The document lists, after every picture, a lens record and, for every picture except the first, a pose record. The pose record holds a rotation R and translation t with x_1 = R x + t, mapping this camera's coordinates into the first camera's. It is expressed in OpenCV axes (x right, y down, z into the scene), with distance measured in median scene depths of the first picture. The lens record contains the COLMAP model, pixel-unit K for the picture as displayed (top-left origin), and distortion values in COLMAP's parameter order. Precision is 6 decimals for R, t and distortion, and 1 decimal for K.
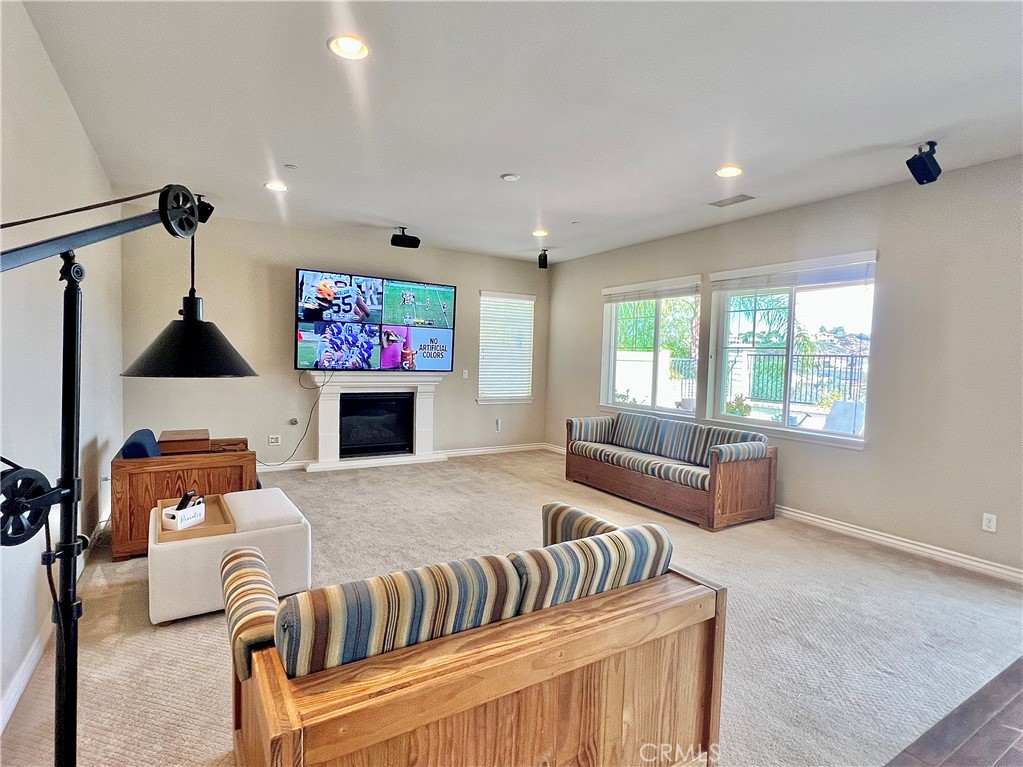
lens RADIAL K [[521.7, 0, 506.8], [0, 521.7, 386.0], [0, 0, 1]] dist [-0.001240, 0.000169]
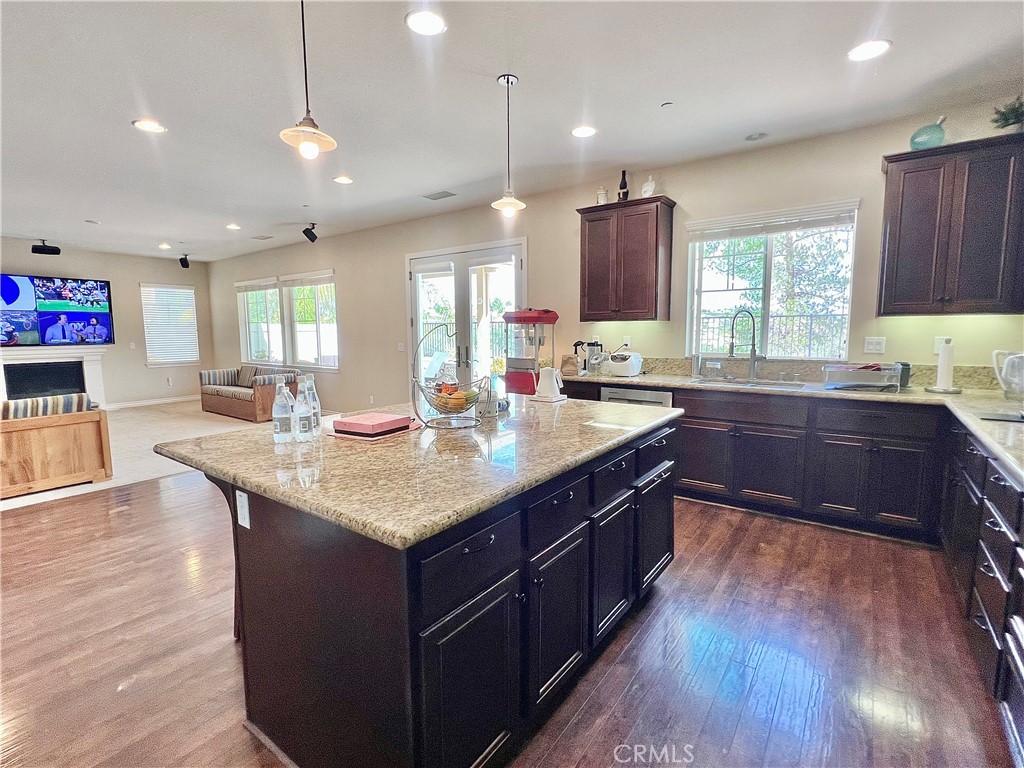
lens RADIAL K [[482.9, 0, 509.1], [0, 482.9, 382.5], [0, 0, 1]] dist [-0.000050, 0.000590]
pose [[0.925033, -0.077247, 0.371951, 0.412864], [0.055786, 0.996115, 0.068135, 0.048590], [-0.375769, -0.042278, 0.925748, -0.620662]]
